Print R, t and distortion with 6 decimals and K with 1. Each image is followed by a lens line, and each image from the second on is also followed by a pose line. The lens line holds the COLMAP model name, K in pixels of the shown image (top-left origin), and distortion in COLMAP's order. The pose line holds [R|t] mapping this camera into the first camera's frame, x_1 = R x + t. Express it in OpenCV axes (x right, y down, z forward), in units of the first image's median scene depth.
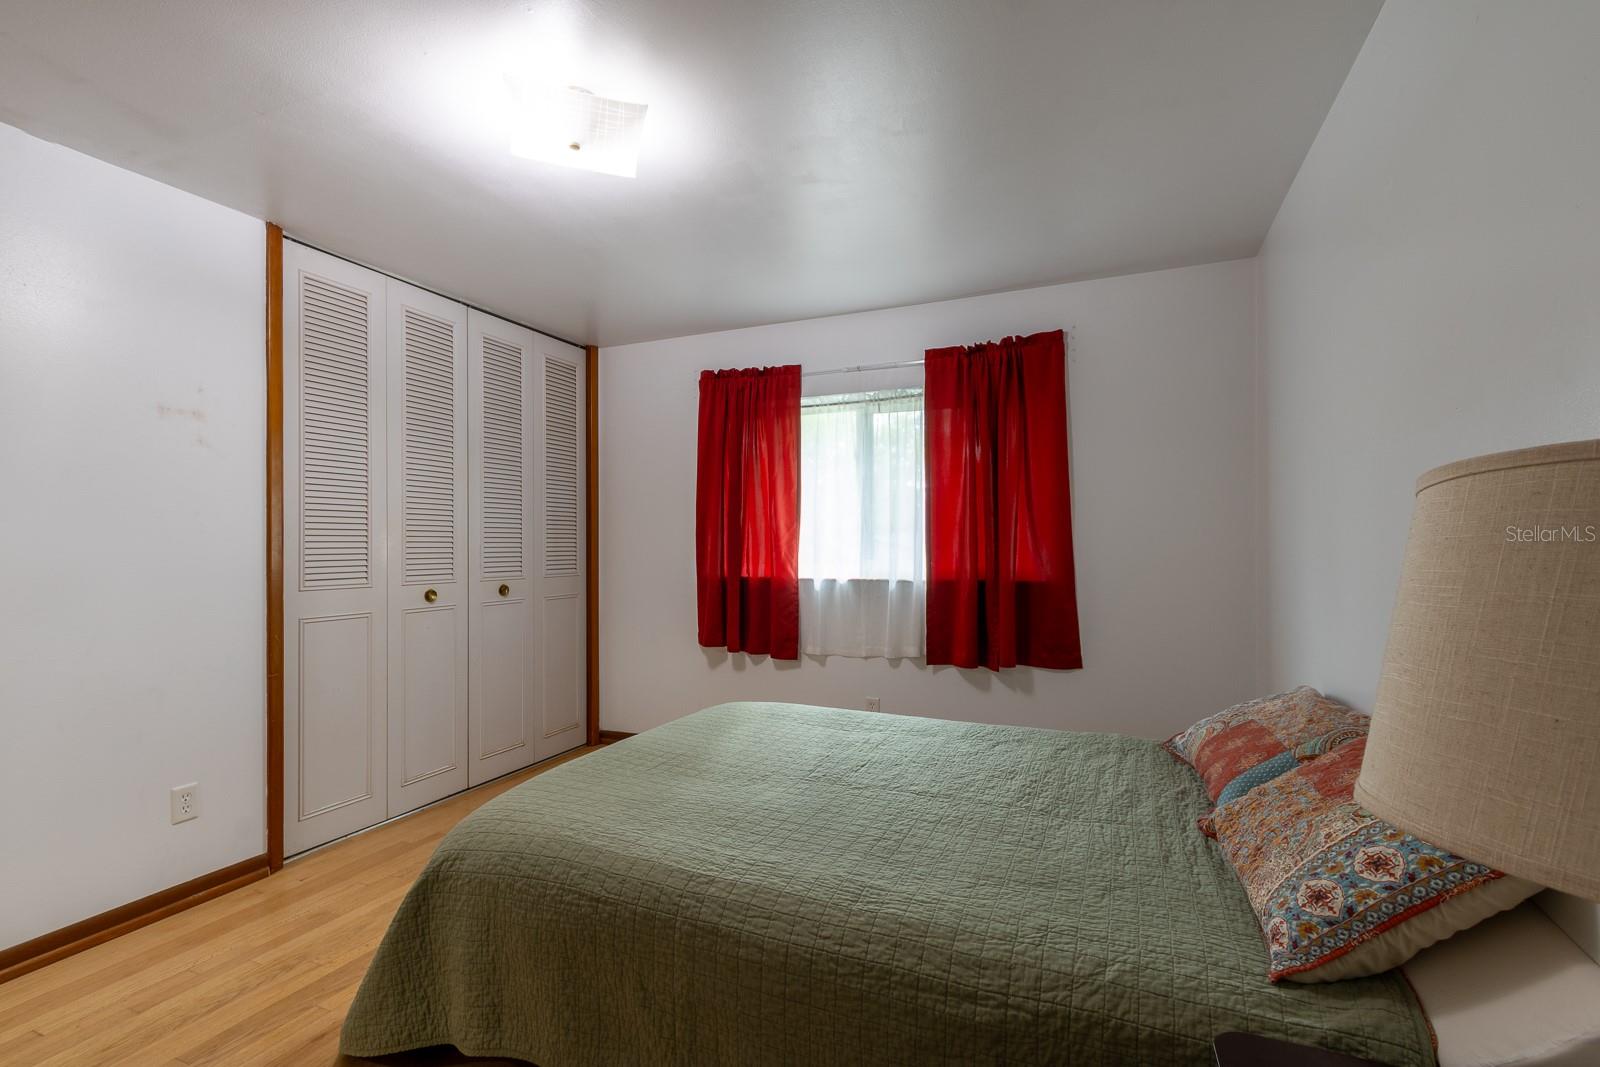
lens RADIAL K [[738.9, 0, 790.4], [0, 738.9, 536.0], [0, 0, 1]] dist [-0.000793, 0.000169]
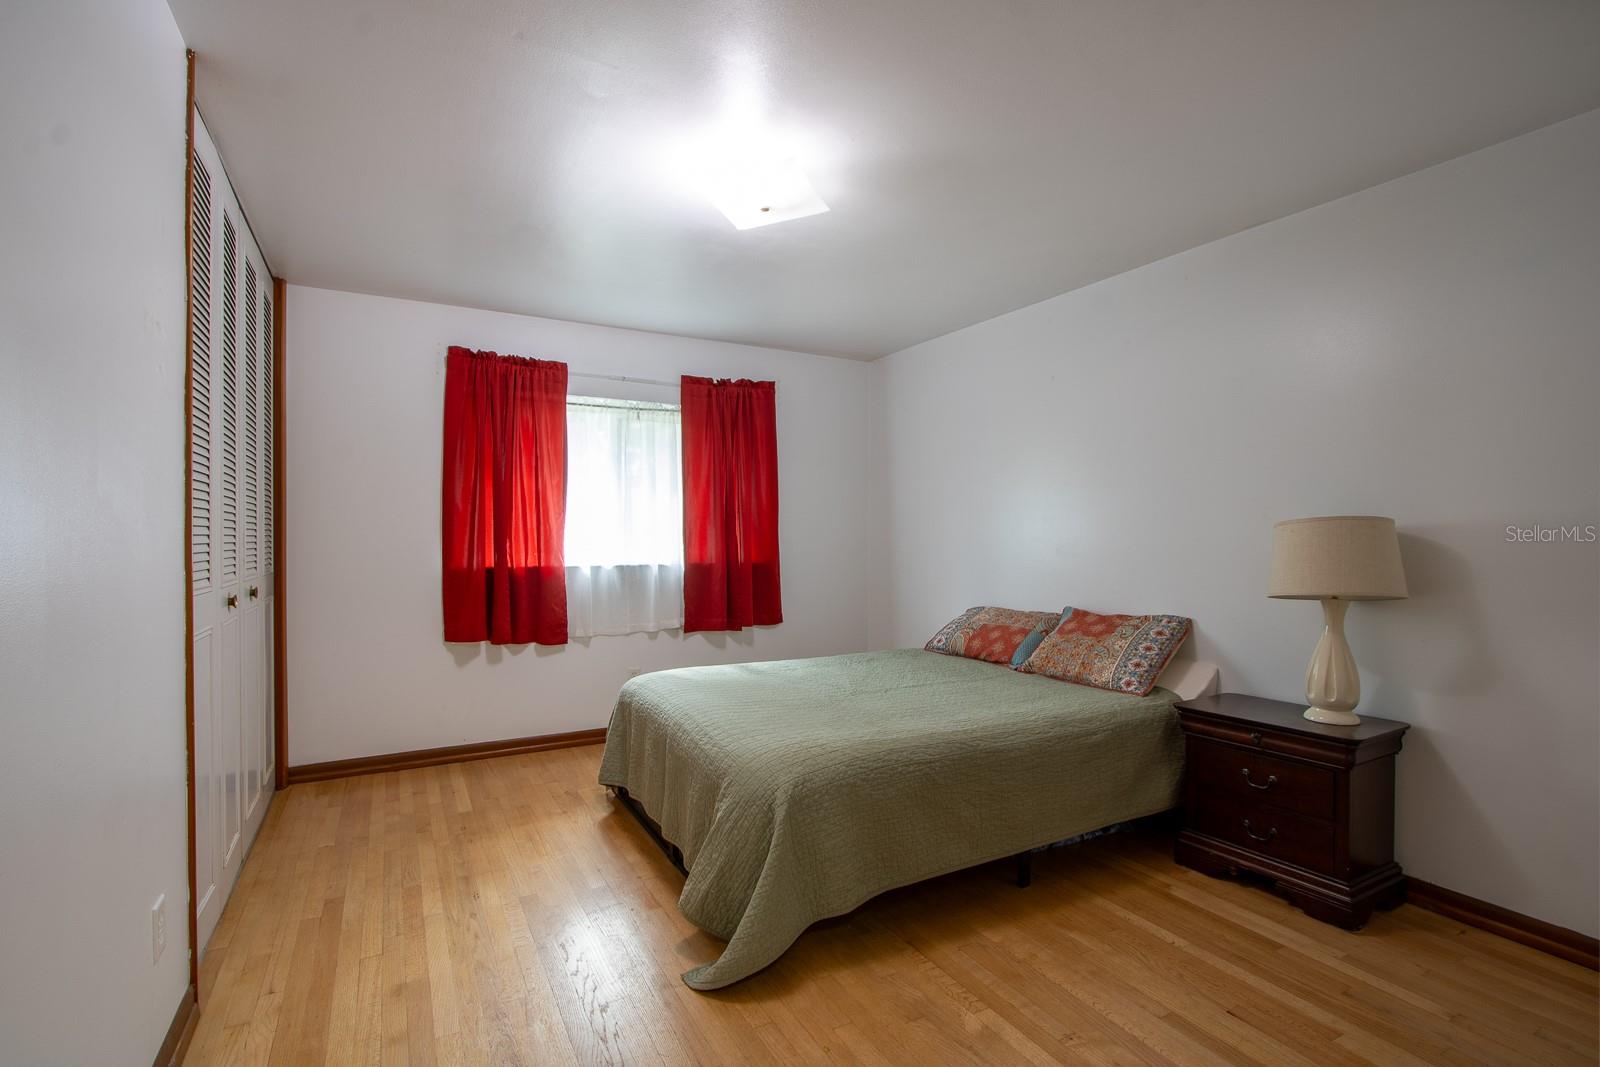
lens RADIAL K [[726.9, 0, 800.0], [0, 726.9, 533.5], [0, 0, 1]] dist [-0.019096, 0.000300]
pose [[0.603411, 0.004673, 0.797416, -0.623756], [-0.011104, 0.999935, 0.002543, 0.003989], [-0.797353, -0.010389, 0.603424, 0.114369]]
